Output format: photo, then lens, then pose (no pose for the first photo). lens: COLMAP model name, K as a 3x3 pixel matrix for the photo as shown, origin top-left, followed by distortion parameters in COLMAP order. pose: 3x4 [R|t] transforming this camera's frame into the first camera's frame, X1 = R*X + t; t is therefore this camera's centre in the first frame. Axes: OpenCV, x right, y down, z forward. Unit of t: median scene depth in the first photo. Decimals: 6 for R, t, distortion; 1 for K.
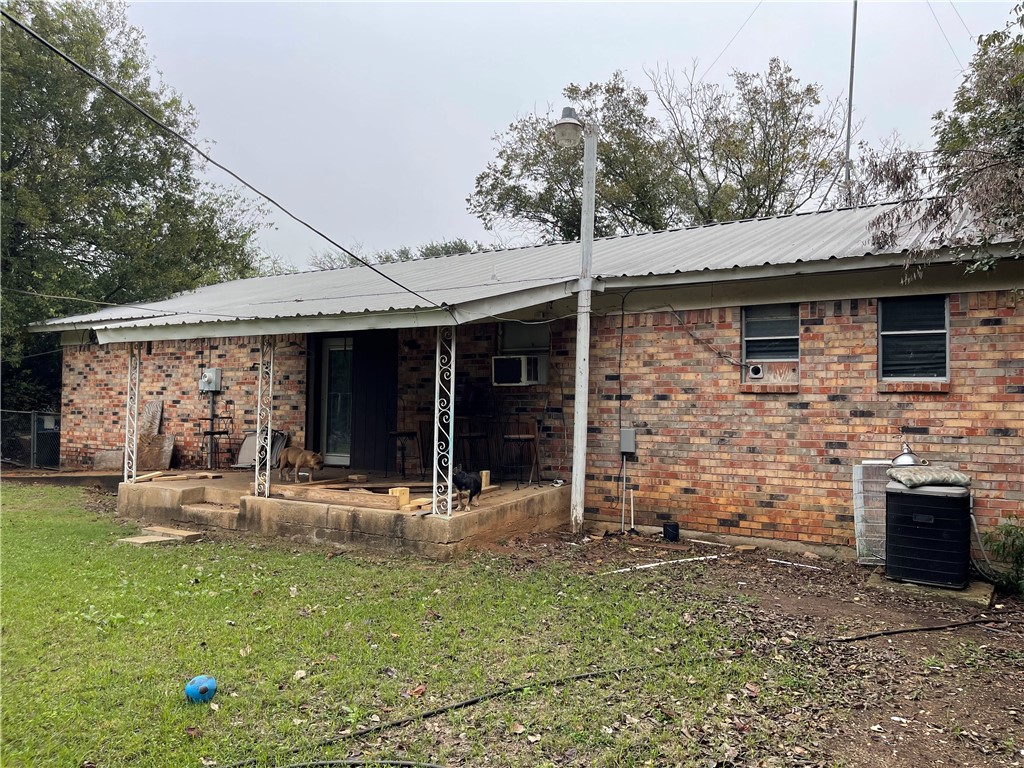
lens RADIAL K [[775.6, 0, 517.4], [0, 775.6, 384.4], [0, 0, 1]] dist [0.058269, -0.068912]
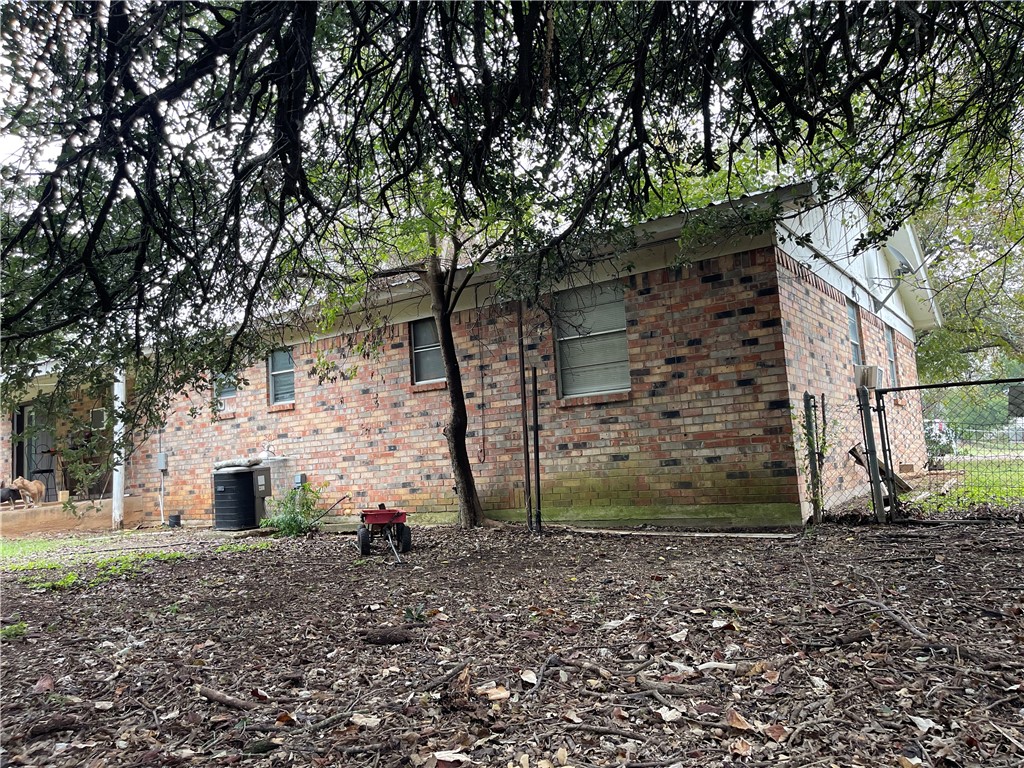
lens RADIAL K [[775.6, 0, 512.7], [0, 775.6, 383.3], [0, 0, 1]] dist [0.058269, -0.068912]
pose [[0.996478, -0.076712, -0.033865, 0.846990], [0.073783, 0.994011, -0.080610, 0.094128], [0.039846, 0.077827, 0.996170, -0.413550]]
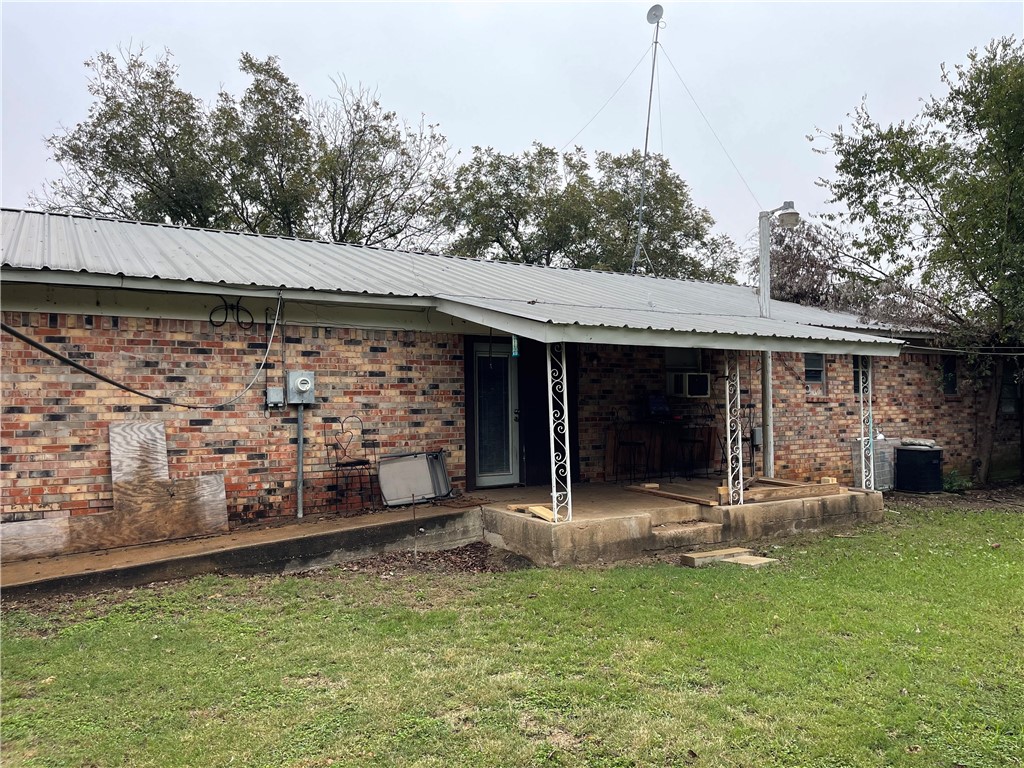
lens RADIAL K [[775.6, 0, 514.4], [0, 775.6, 385.2], [0, 0, 1]] dist [0.058269, -0.068912]
pose [[0.444946, 0.014242, 0.895444, -1.337934], [-0.004658, 0.999897, -0.013588, 0.000606], [-0.895545, 0.001875, 0.444967, 0.770766]]
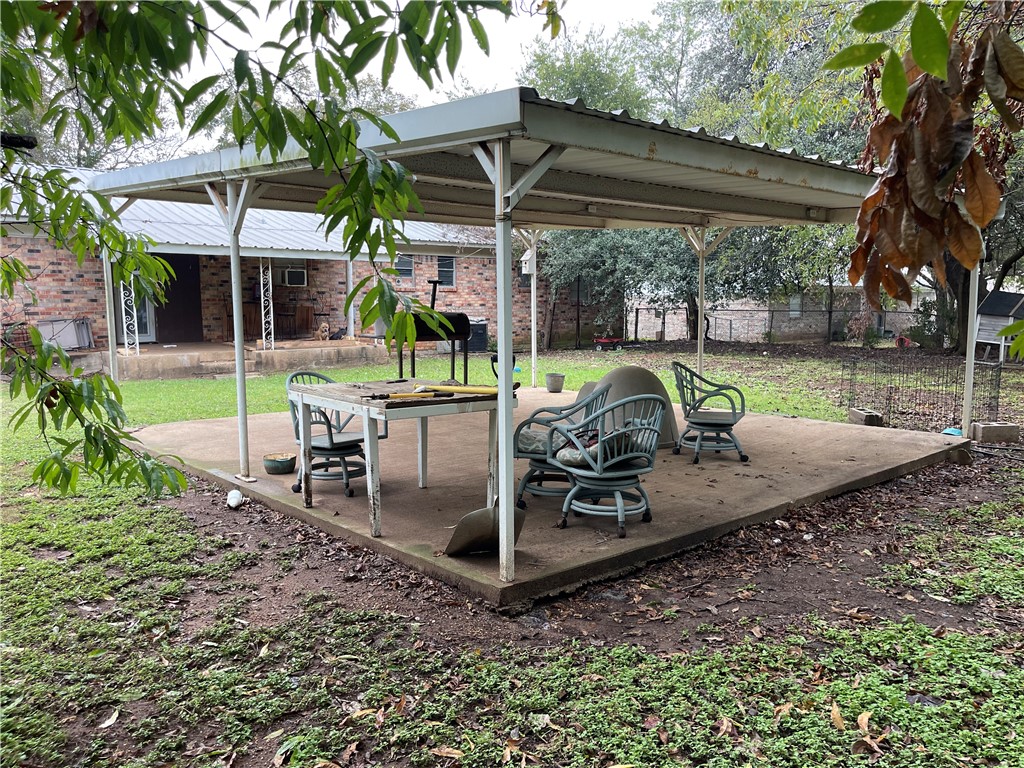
lens RADIAL K [[775.6, 0, 513.0], [0, 775.6, 385.9], [0, 0, 1]] dist [0.058269, -0.068912]
pose [[0.288534, -0.113802, 0.950682, -1.769596], [-0.016025, 0.992198, 0.123635, -0.001175], [-0.957335, -0.050907, 0.284460, -0.024881]]
